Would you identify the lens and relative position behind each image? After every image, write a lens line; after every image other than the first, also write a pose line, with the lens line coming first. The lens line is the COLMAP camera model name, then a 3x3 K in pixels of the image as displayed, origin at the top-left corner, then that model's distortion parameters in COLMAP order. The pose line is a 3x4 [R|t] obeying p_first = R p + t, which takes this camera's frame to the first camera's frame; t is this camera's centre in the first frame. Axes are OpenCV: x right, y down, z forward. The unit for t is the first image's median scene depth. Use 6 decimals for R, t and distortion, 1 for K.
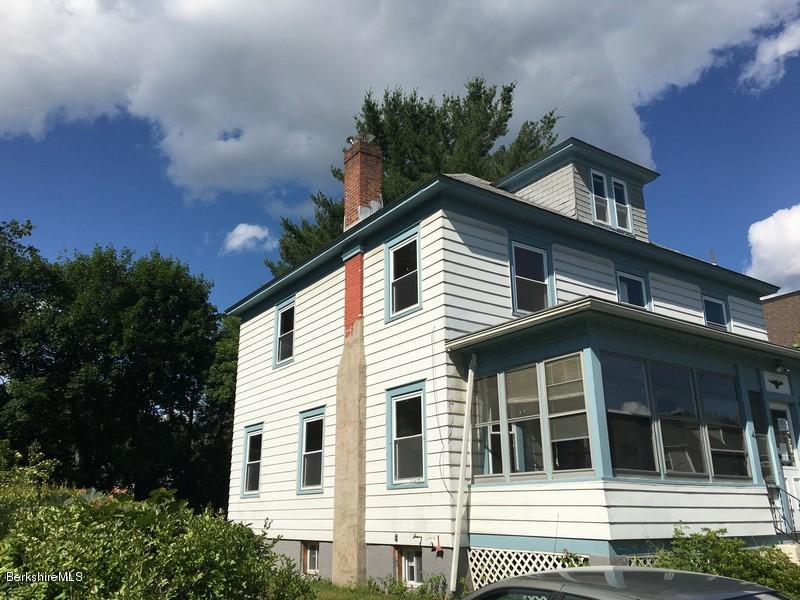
lens RADIAL K [[642.5, 0, 399.1], [0, 642.5, 302.0], [0, 0, 1]] dist [0.062345, -0.062857]
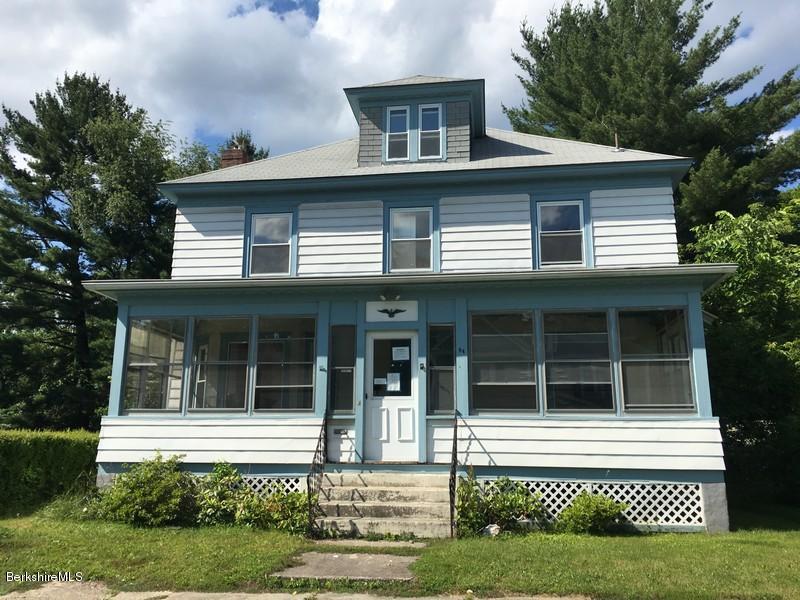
lens RADIAL K [[642.5, 0, 406.4], [0, 642.5, 297.4], [0, 0, 1]] dist [0.062345, -0.062857]
pose [[0.755177, -0.136611, -0.641128, 1.108250], [0.191480, 0.981359, 0.016435, 0.084929], [0.626932, -0.135175, 0.767258, 0.264722]]
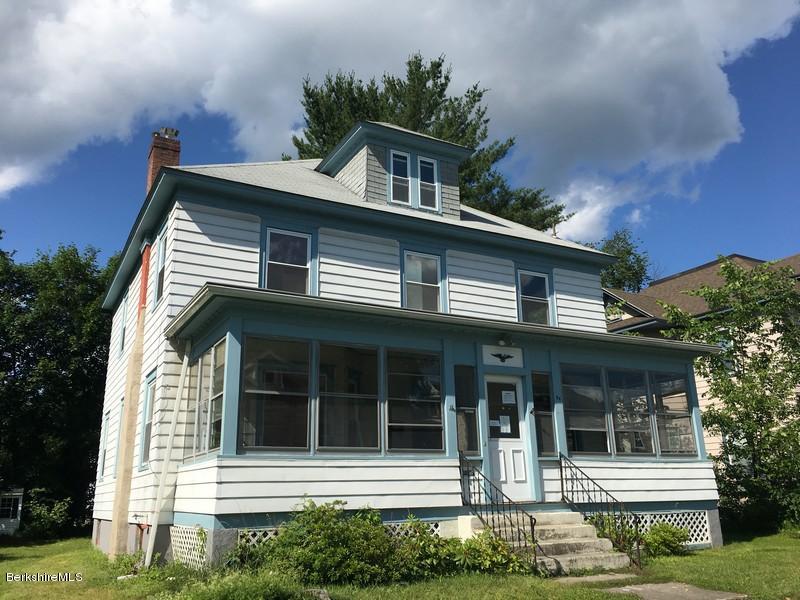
lens RADIAL K [[642.5, 0, 395.7], [0, 642.5, 303.6], [0, 0, 1]] dist [0.062345, -0.062857]
pose [[0.994659, -0.043487, -0.093605, 0.469613], [0.046364, 0.998510, 0.028784, 0.005874], [0.092213, -0.032971, 0.995193, -0.003386]]
